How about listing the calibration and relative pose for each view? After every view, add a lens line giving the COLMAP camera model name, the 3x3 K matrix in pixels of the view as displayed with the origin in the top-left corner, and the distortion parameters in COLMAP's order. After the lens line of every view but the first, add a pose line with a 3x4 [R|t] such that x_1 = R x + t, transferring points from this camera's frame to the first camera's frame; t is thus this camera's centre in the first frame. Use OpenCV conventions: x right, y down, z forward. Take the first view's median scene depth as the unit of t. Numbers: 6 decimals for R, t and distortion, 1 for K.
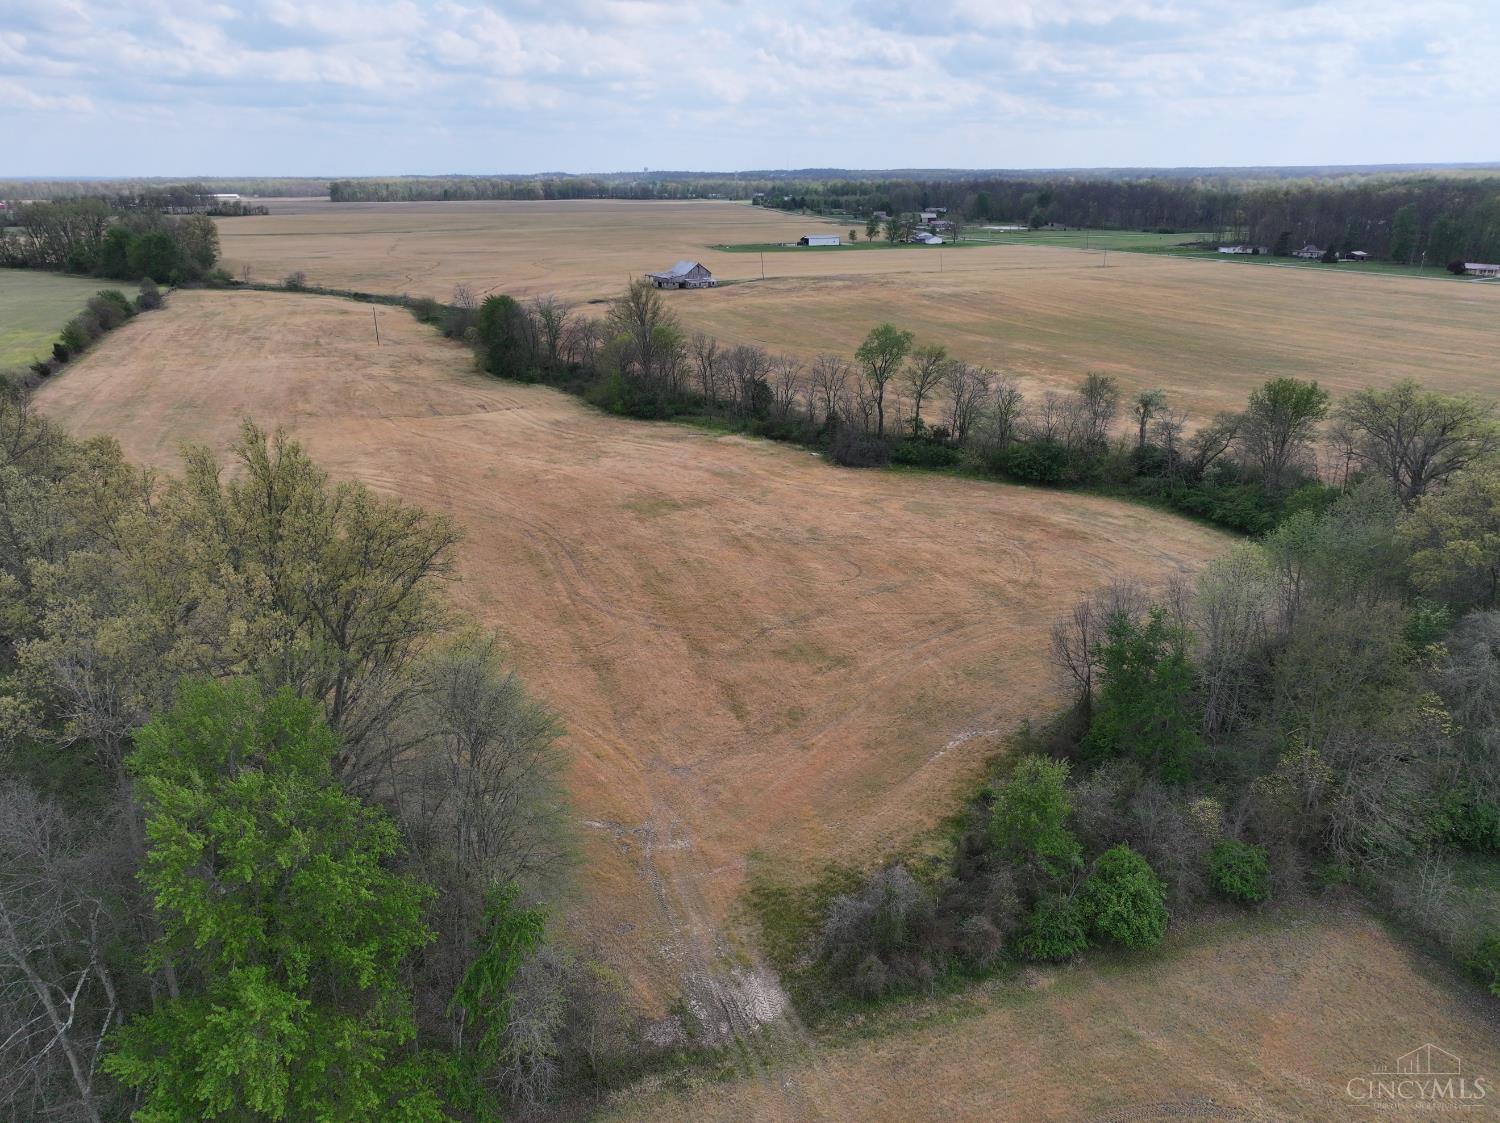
lens RADIAL K [[1051.5, 0, 747.1], [0, 1051.5, 563.9], [0, 0, 1]] dist [0.002909, 0.012161]
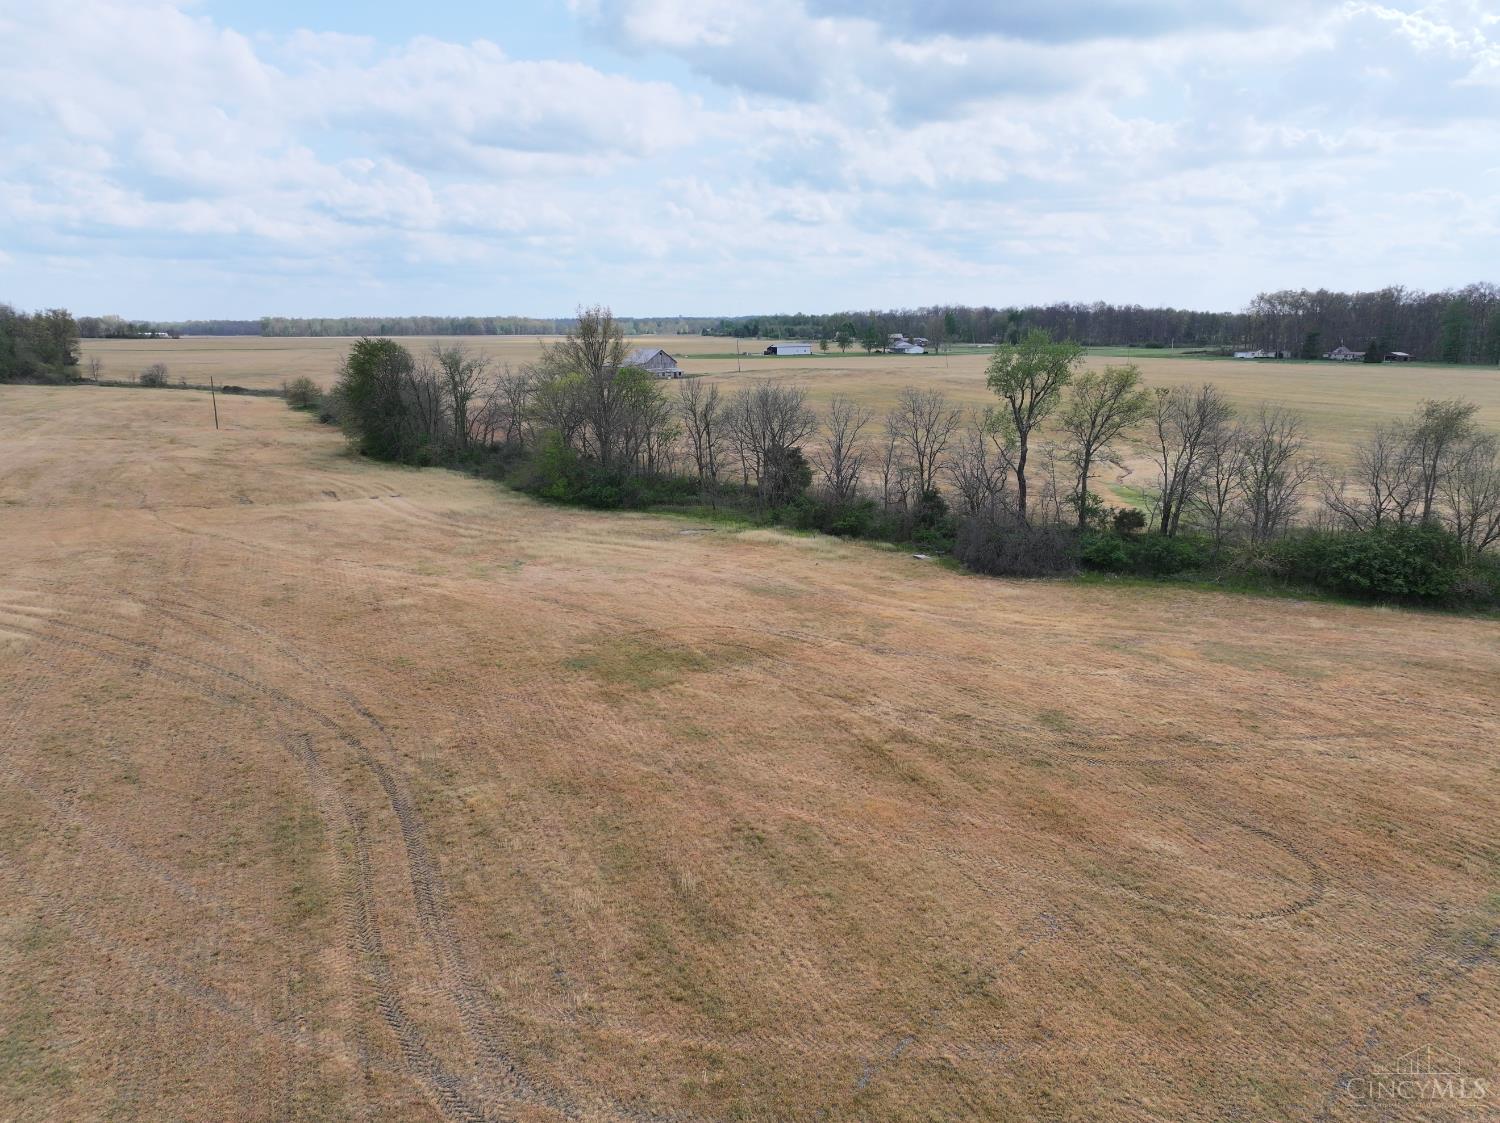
lens RADIAL K [[1051.5, 0, 754.5], [0, 1051.5, 563.2], [0, 0, 1]] dist [0.002909, 0.012161]
pose [[0.998093, -0.010476, 0.060833, -0.053386], [0.018447, 0.991079, -0.131991, -0.029628], [-0.058908, 0.132861, 0.989382, 0.449175]]
